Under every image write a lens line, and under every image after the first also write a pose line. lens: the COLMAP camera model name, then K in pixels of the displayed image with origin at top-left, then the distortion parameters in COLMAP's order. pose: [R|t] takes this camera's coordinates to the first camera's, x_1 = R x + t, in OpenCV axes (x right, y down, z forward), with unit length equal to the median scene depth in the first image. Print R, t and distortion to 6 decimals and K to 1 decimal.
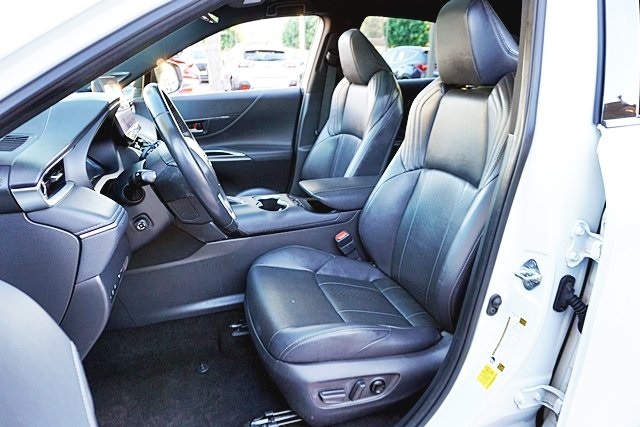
lens RADIAL K [[429.3, 0, 321.7], [0, 429.3, 213.5], [0, 0, 1]] dist [-0.037823, 0.022185]
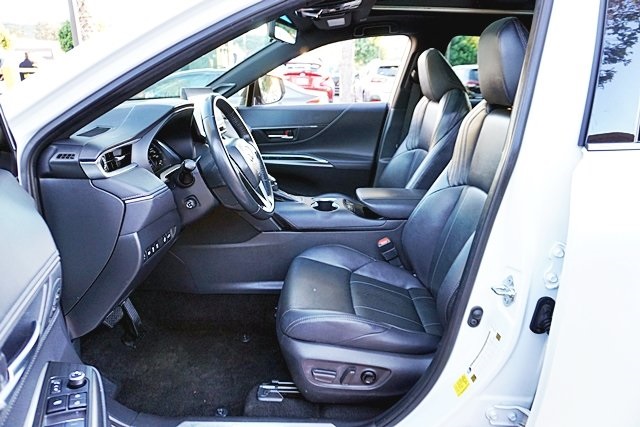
lens RADIAL K [[429.3, 0, 319.3], [0, 429.3, 212.2], [0, 0, 1]] dist [-0.037823, 0.022185]
pose [[0.951232, 0.109410, -0.288423, 0.210075], [-0.119309, 0.992713, -0.016910, 0.017909], [0.284471, 0.050497, 0.957354, -0.068967]]
